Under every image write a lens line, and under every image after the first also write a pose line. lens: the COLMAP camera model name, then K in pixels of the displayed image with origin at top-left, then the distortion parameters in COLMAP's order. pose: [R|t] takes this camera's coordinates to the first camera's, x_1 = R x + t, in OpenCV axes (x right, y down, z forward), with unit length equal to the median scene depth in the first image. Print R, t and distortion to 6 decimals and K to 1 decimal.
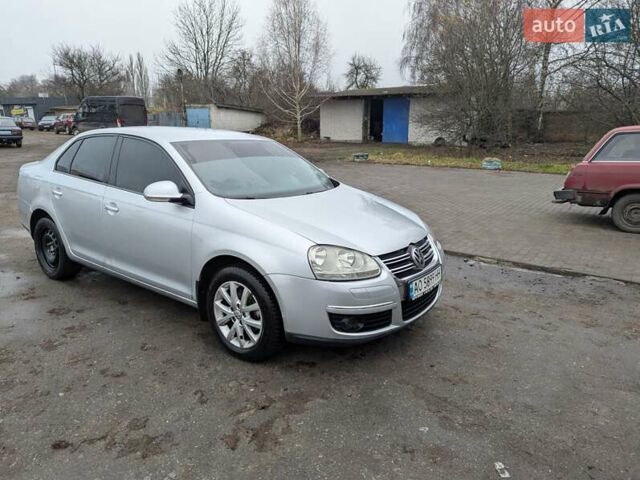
lens RADIAL K [[463.8, 0, 320.0], [0, 463.8, 240.0], [0, 0, 1]] dist [0.007995, -0.000152]
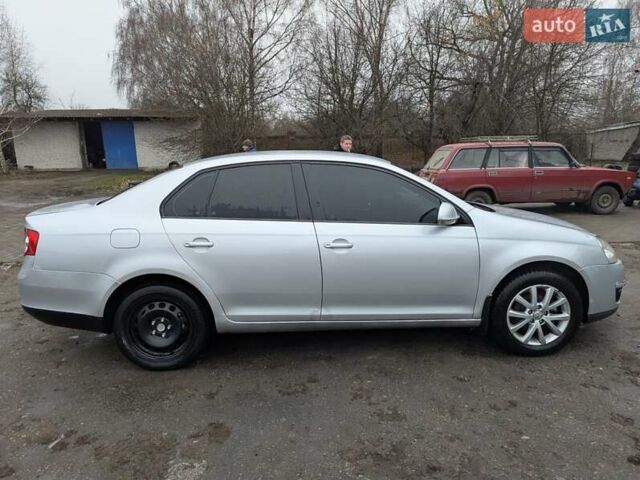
lens RADIAL K [[463.8, 0, 320.0], [0, 463.8, 240.0], [0, 0, 1]] dist [0.007995, -0.000152]
pose [[0.763919, -0.140147, 0.629910, -0.146009], [0.171613, 0.985103, 0.011051, -0.013668], [-0.622075, 0.099659, 0.776589, 0.052904]]
